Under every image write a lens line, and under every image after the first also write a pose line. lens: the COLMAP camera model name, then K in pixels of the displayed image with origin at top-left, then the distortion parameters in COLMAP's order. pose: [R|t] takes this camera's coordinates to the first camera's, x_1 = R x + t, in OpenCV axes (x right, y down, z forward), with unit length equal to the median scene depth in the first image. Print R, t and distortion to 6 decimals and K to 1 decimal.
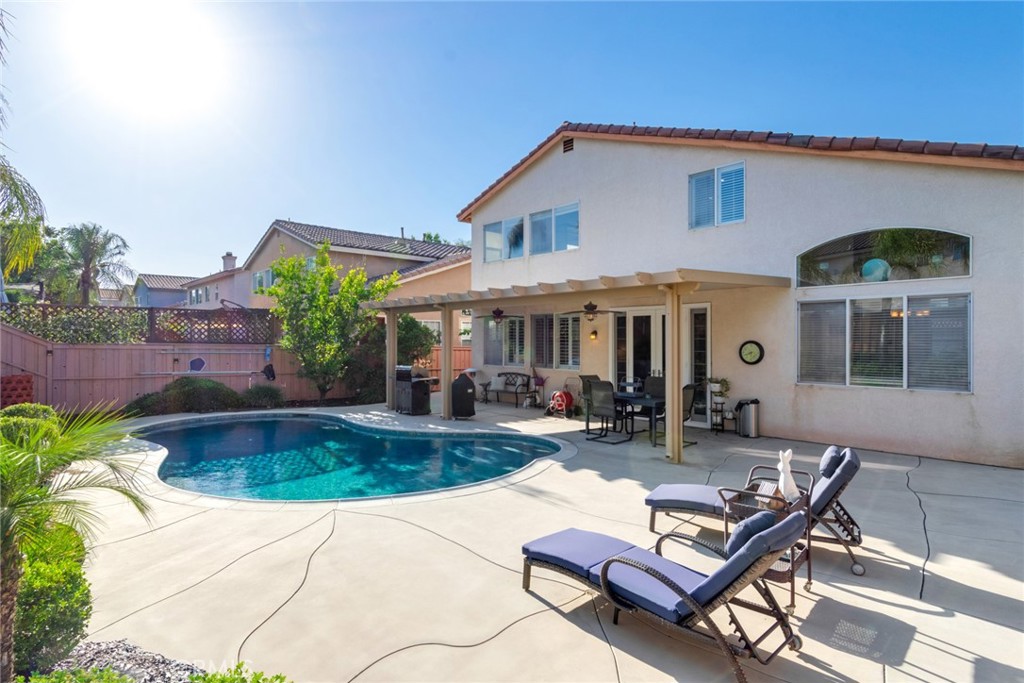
lens RADIAL K [[540.2, 0, 512.0], [0, 540.2, 341.5], [0, 0, 1]] dist [0.002595, 0.000085]
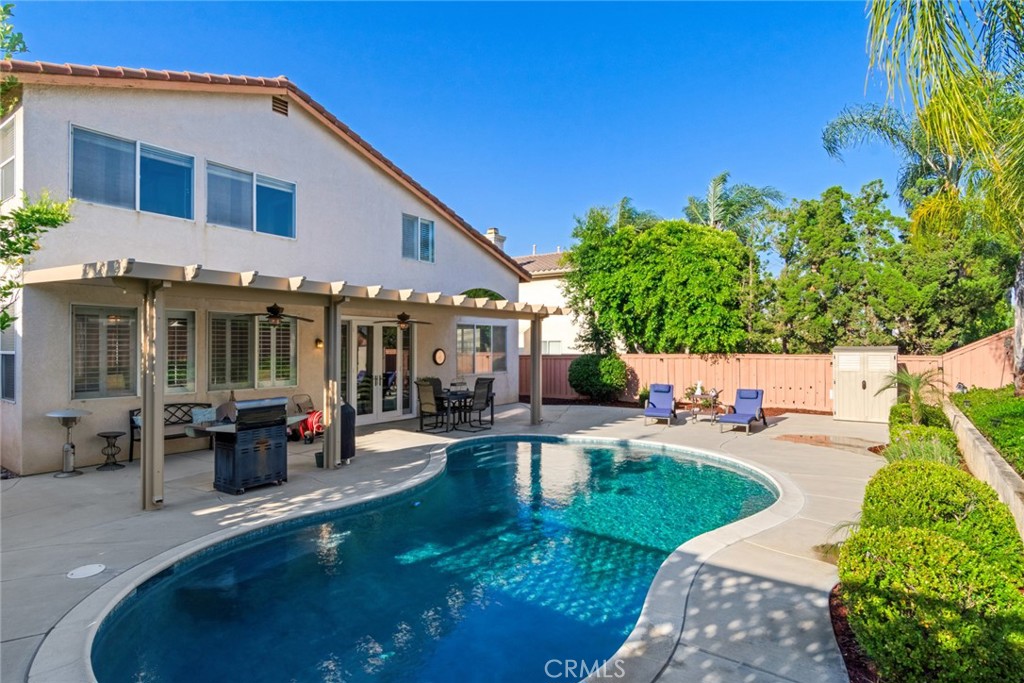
lens RADIAL K [[540.2, 0, 512.0], [0, 540.2, 341.5], [0, 0, 1]] dist [0.002595, 0.000085]
pose [[-0.215846, 0.009895, 0.976377, -0.840308], [0.009029, 0.999926, -0.008137, -0.005905], [-0.976386, 0.007060, -0.215920, 0.943879]]
